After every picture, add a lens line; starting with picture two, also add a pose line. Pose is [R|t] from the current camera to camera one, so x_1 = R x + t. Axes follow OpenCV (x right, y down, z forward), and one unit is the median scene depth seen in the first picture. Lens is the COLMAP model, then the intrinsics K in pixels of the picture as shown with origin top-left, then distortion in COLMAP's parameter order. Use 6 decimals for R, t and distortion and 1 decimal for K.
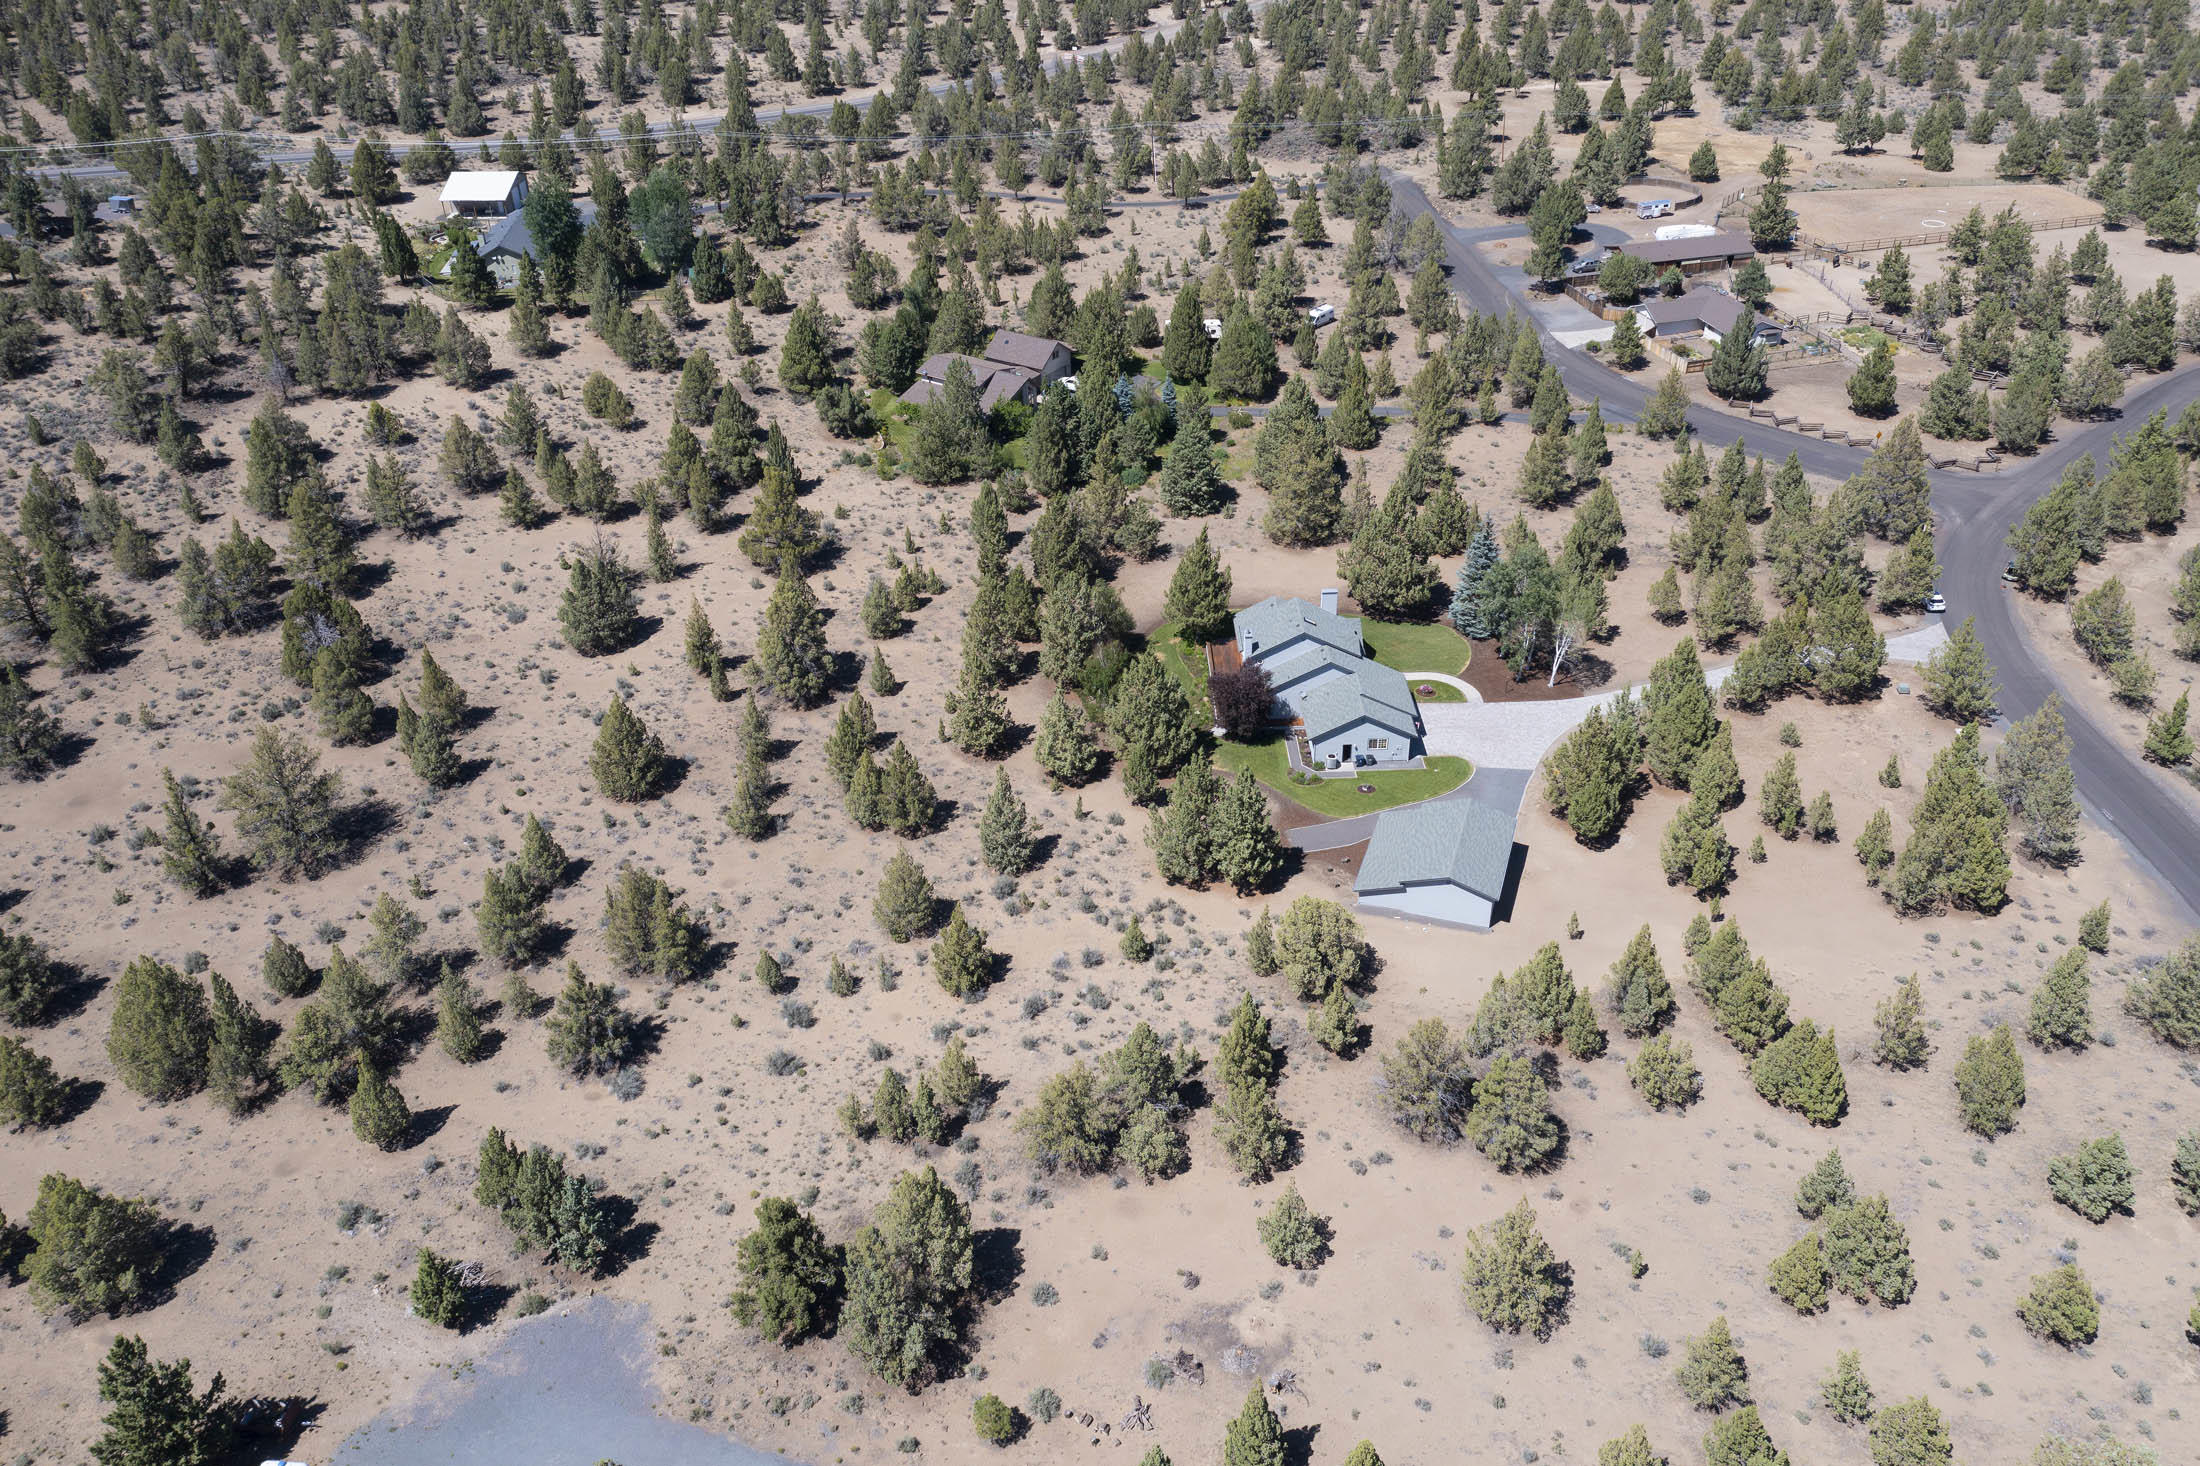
lens RADIAL K [[1763.2, 0, 1100.0], [0, 1763.2, 733.0], [0, 0, 1]] dist [0.002291, -0.001474]
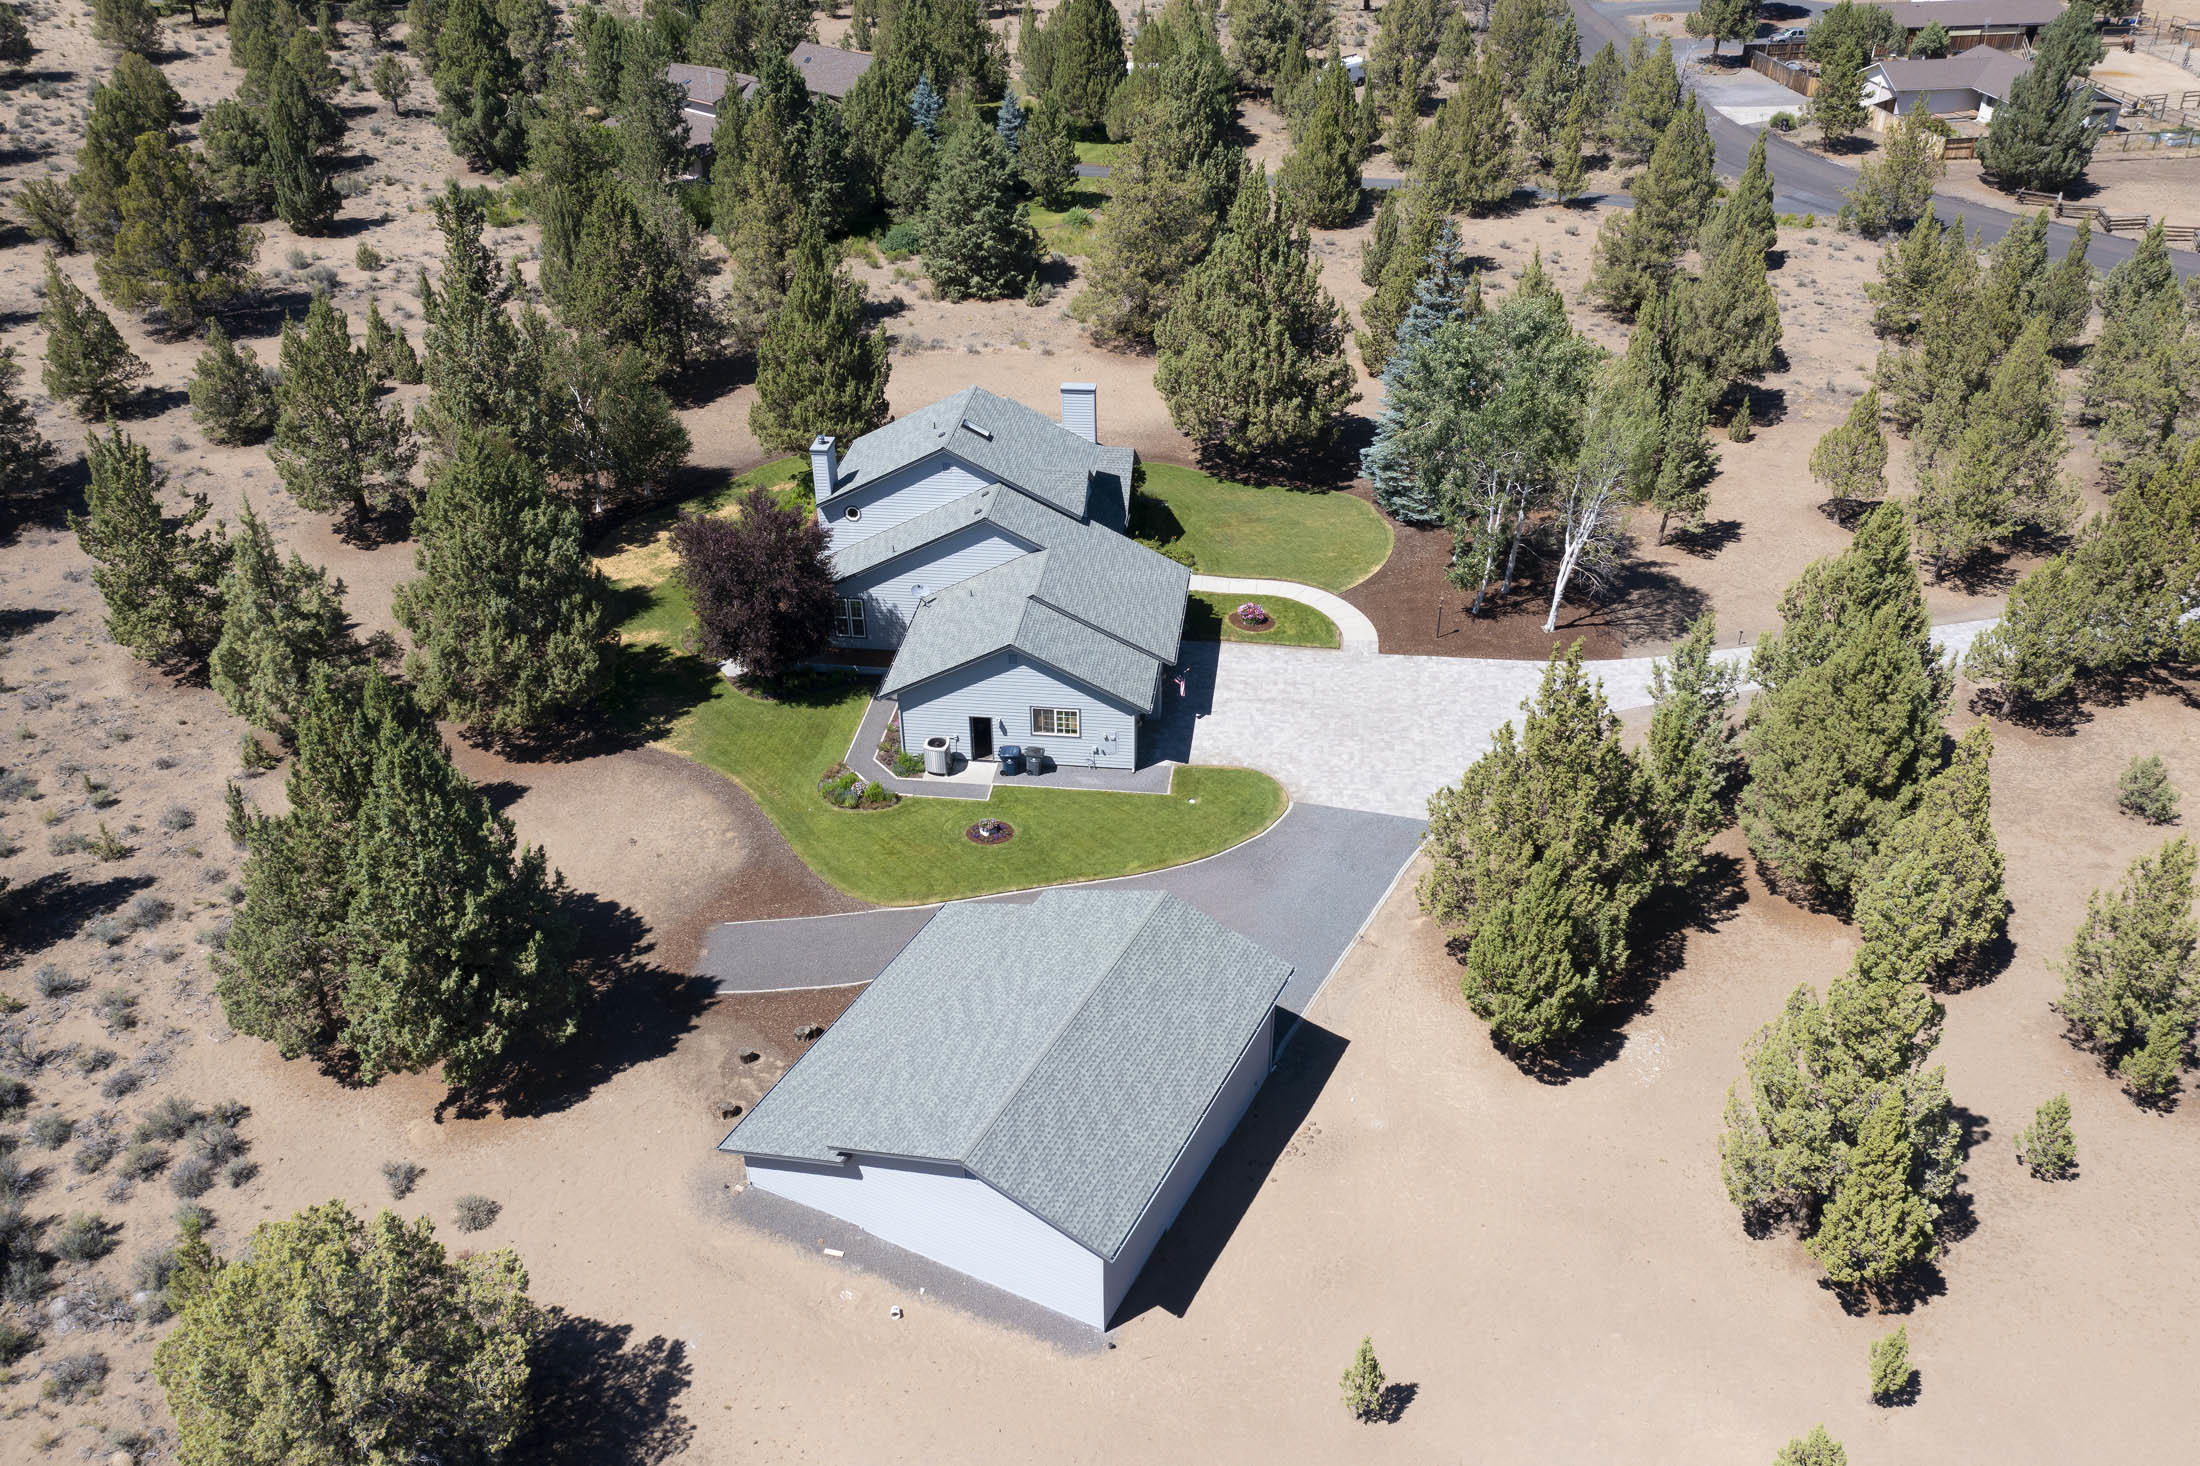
lens RADIAL K [[1763.2, 0, 1100.0], [0, 1763.2, 733.0], [0, 0, 1]] dist [0.002291, -0.001474]
pose [[0.990387, 0.084780, -0.109295, 0.210655], [-0.084893, 0.996383, 0.003635, 0.006344], [0.109207, 0.005679, 0.994003, 0.603868]]
